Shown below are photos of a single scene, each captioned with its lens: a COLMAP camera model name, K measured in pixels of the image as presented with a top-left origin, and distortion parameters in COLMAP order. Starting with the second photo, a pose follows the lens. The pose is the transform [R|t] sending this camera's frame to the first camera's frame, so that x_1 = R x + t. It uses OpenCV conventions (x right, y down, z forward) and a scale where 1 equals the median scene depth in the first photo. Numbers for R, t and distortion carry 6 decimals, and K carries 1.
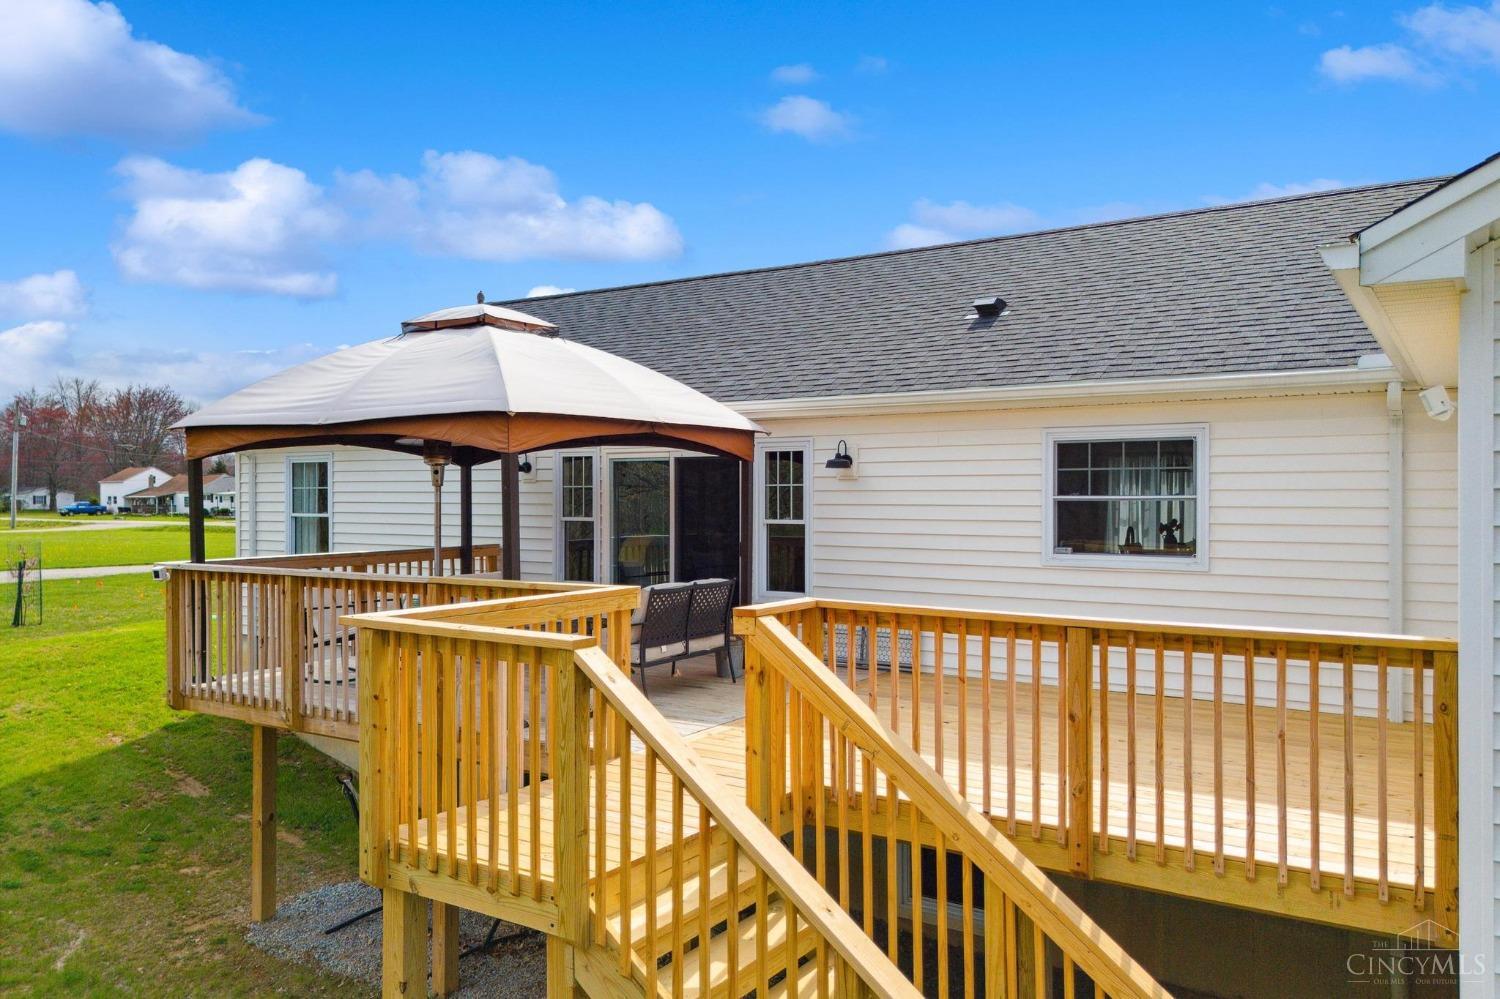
lens RADIAL K [[1107.3, 0, 750.0], [0, 1107.3, 499.5], [0, 0, 1]] dist [0.060890, -0.063957]
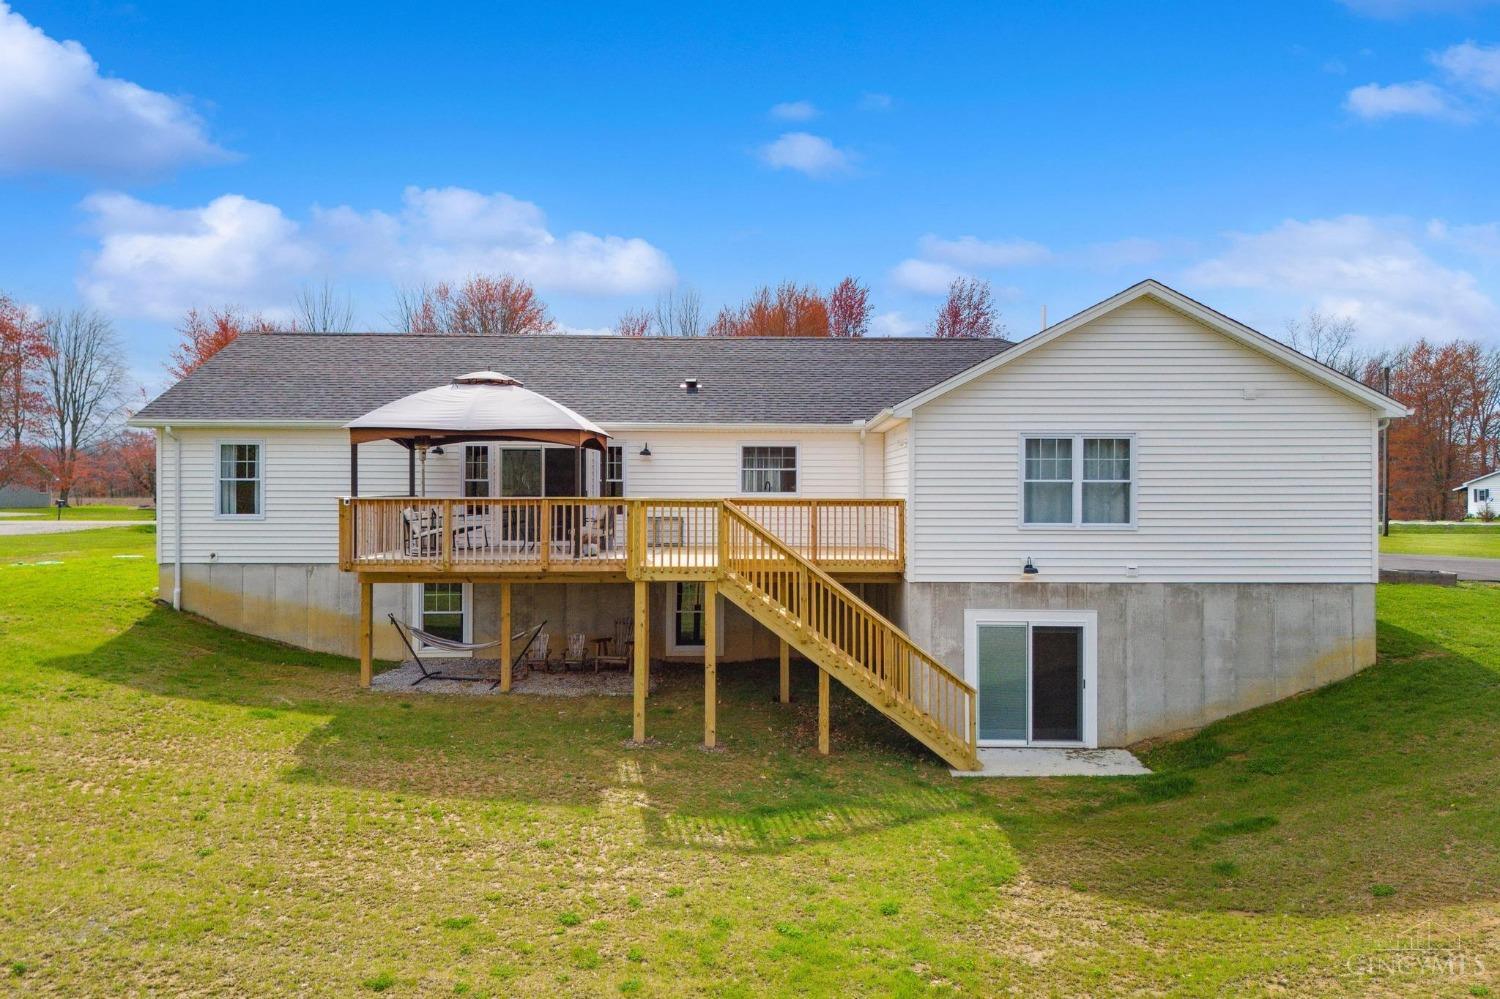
lens RADIAL K [[1099.6, 0, 750.3], [0, 1099.6, 516.3], [0, 0, 1]] dist [0.005293, -0.000276]
pose [[0.844202, -0.007595, 0.535972, -0.877993], [-0.001238, 0.999869, 0.016118, 0.054799], [-0.536024, -0.014270, 0.844082, -0.919315]]
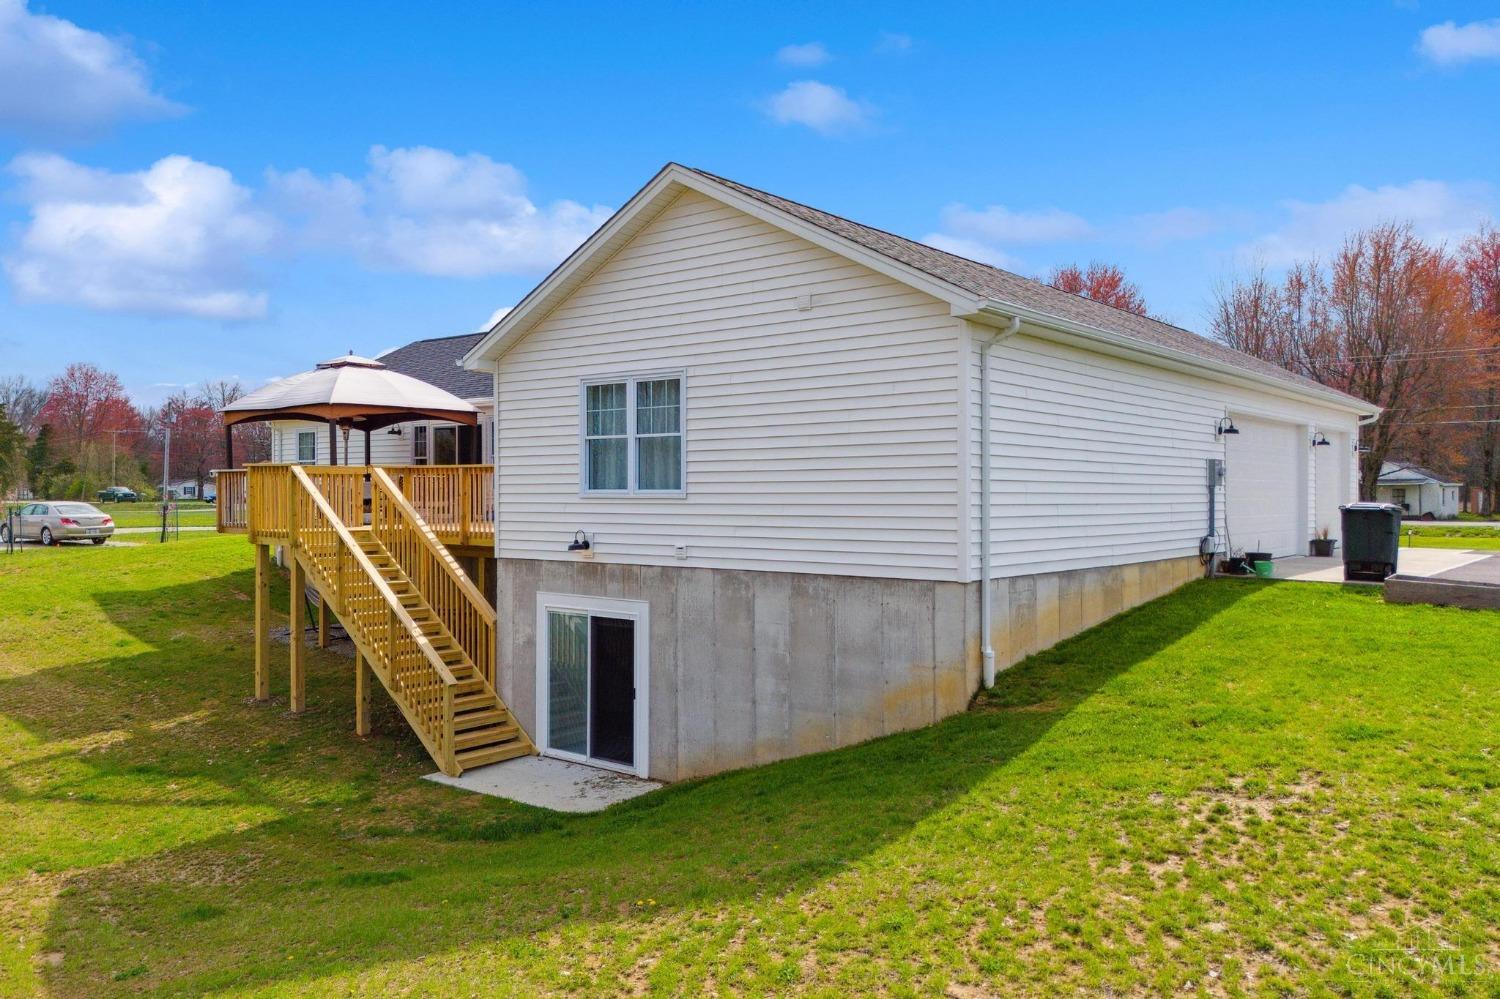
lens RADIAL K [[1107.3, 0, 750.0], [0, 1107.3, 499.5], [0, 0, 1]] dist [0.060890, -0.063957]
pose [[0.994852, 0.000427, -0.101339, 0.744442], [-0.000015, 0.999992, 0.004069, 0.099288], [0.101340, -0.004047, 0.994844, -1.091490]]
